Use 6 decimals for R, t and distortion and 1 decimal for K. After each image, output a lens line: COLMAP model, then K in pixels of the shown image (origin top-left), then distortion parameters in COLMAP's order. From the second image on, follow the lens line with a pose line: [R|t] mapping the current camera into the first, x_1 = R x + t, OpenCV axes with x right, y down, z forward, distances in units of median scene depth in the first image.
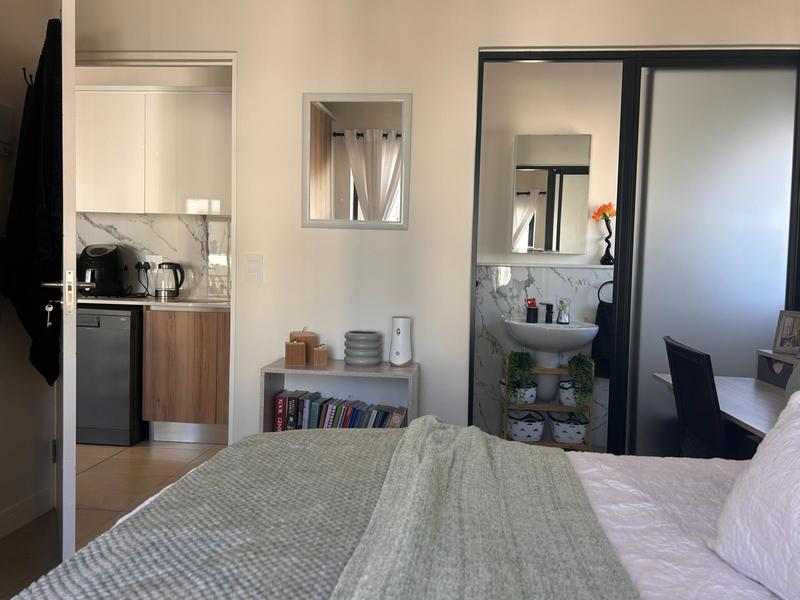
lens RADIAL K [[641.6, 0, 400.0], [0, 641.6, 300.0], [0, 0, 1]] dist [0.091595, -0.134541]
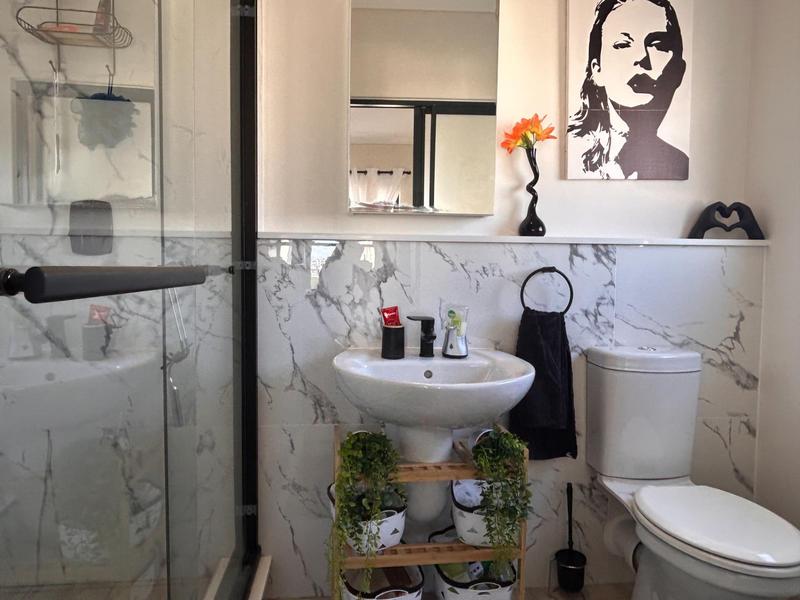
lens RADIAL K [[540.6, 0, 400.0], [0, 540.6, 300.0], [0, 0, 1]] dist [0.000151, -0.000005]
pose [[0.979846, -0.029243, 0.197605, 0.124779], [0.026751, 0.999525, 0.015271, -0.012695], [-0.197958, -0.009677, 0.980163, 0.572698]]
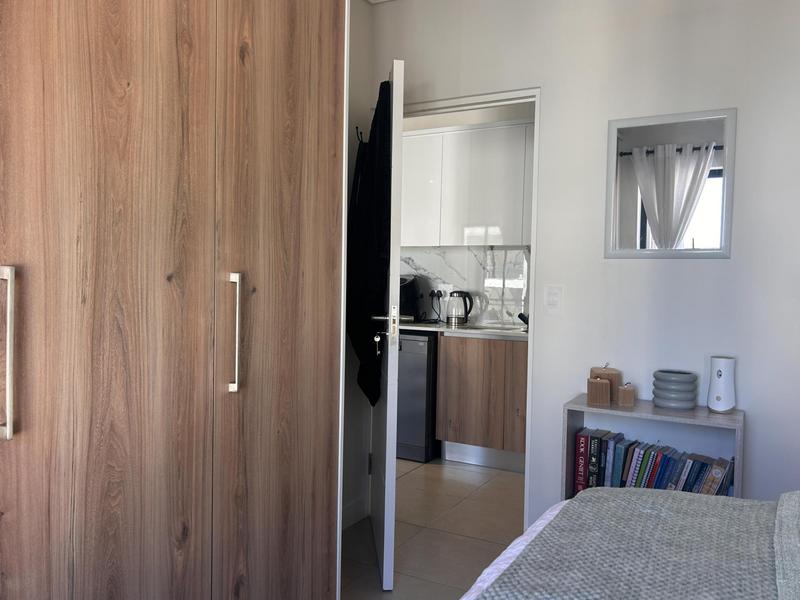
lens RADIAL K [[641.6, 0, 400.0], [0, 641.6, 300.0], [0, 0, 1]] dist [0.091595, -0.134541]
pose [[0.919928, 0.005143, -0.392053, -0.055546], [-0.017444, 0.999461, -0.027820, -0.019624], [0.391698, 0.032432, 0.919522, -0.003618]]
